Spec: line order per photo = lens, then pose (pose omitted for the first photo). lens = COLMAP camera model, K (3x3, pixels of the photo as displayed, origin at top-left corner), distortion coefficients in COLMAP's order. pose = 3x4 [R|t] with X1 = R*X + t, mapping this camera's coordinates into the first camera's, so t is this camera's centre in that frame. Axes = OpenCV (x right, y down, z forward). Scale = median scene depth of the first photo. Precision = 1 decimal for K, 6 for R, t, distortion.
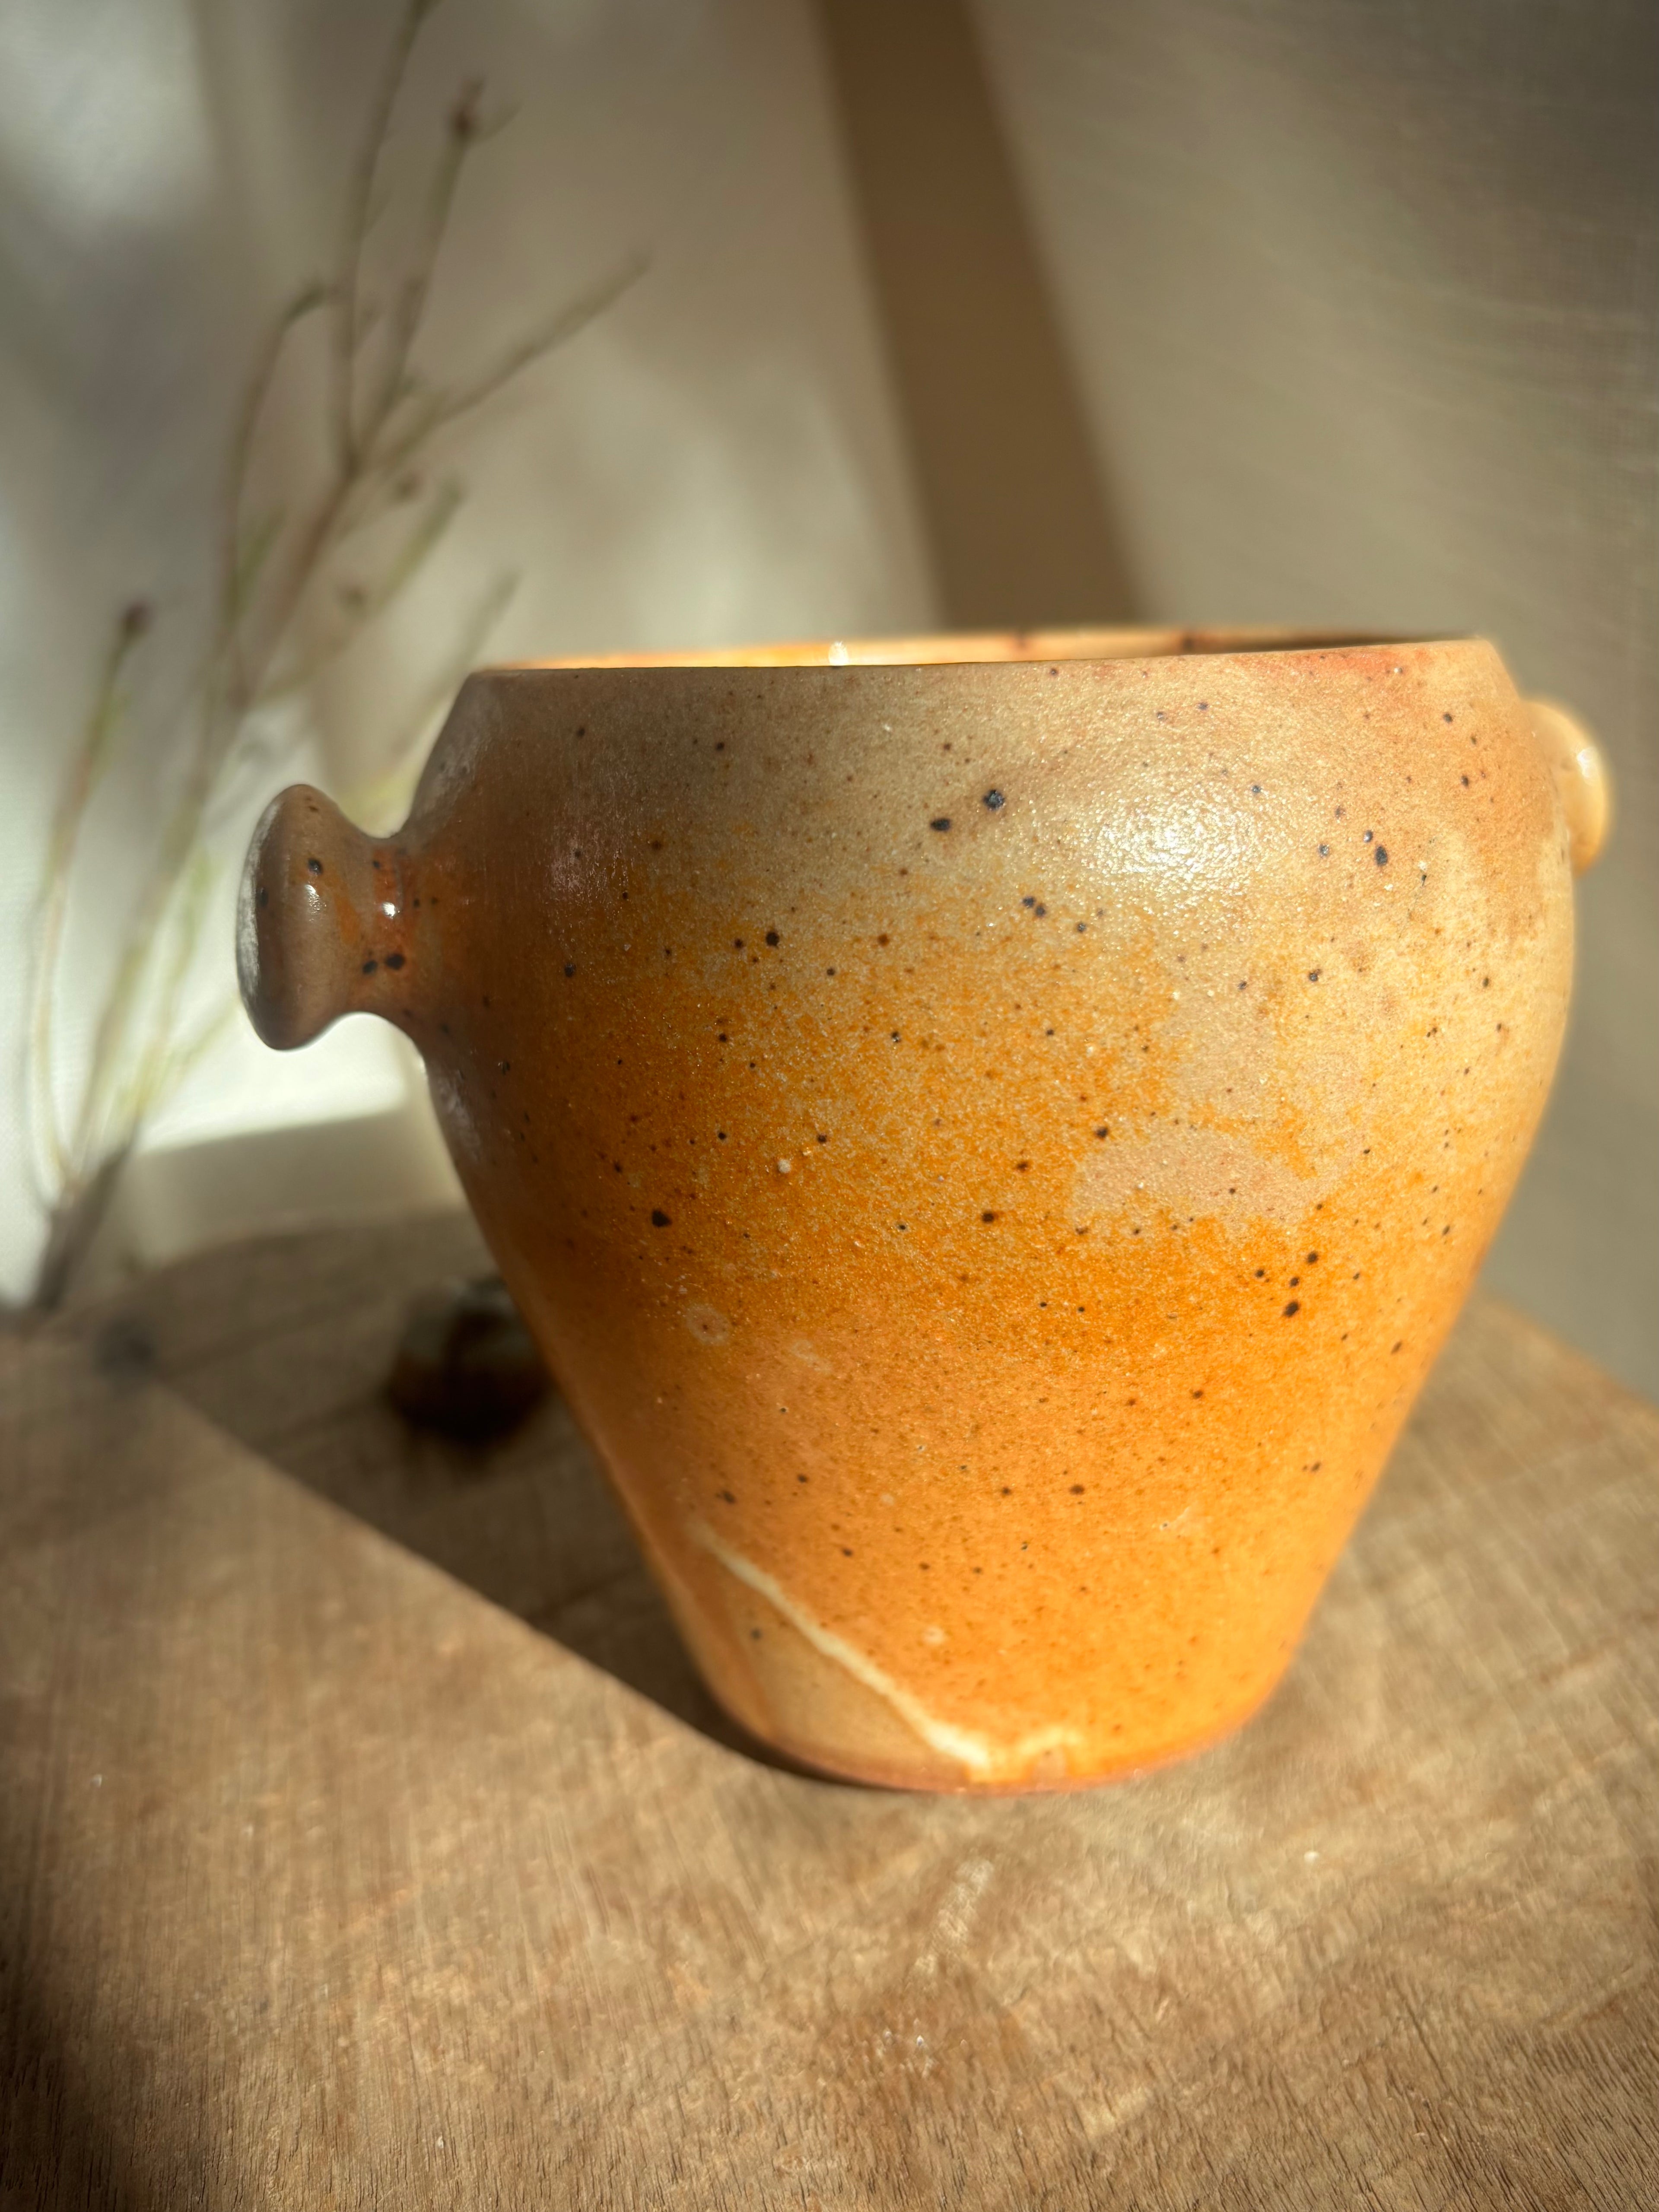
lens RADIAL K [[1943.7, 0, 816.2], [0, 1943.7, 1072.7], [0, 0, 1]] dist [-0.066275, 0.044589]
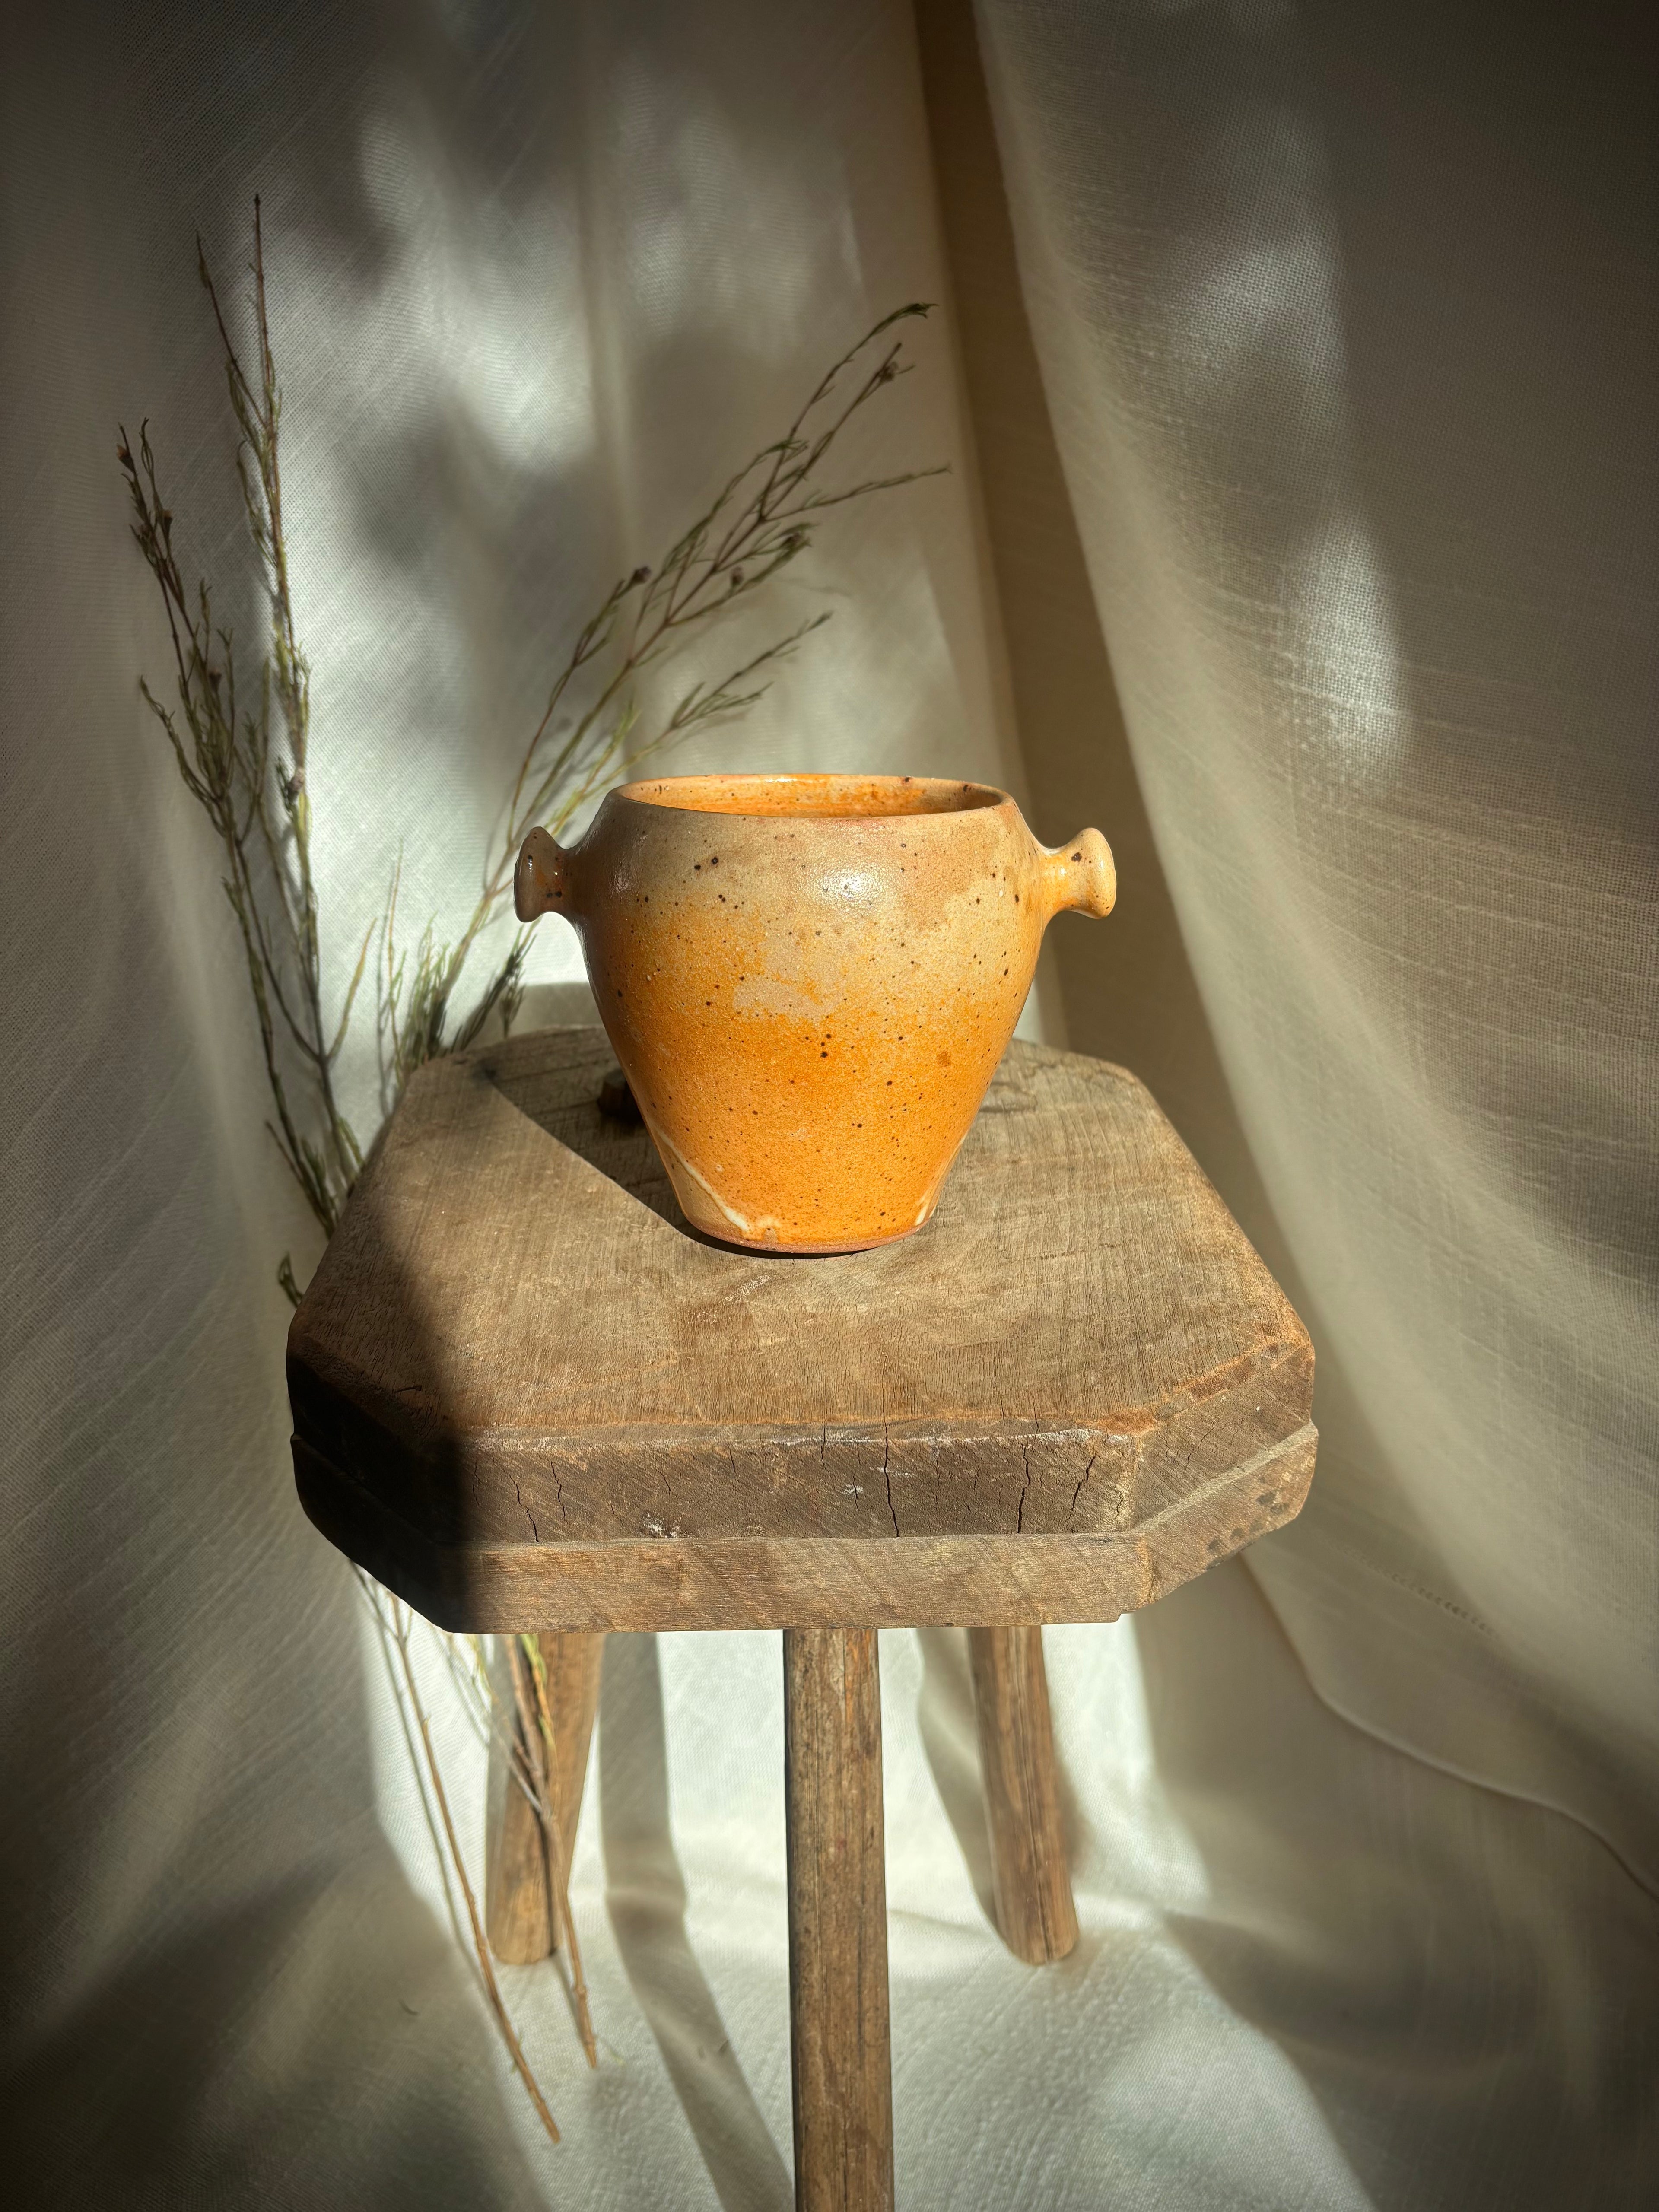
lens RADIAL K [[1744.7, 0, 840.3], [0, 1744.7, 1094.6], [0, 0, 1]] dist [0.037467, -0.137188]
pose [[0.975661, 0.104064, -0.193017, 0.622680], [-0.094653, 0.993855, 0.057382, 0.034780], [0.197802, -0.037716, 0.979516, -1.266305]]
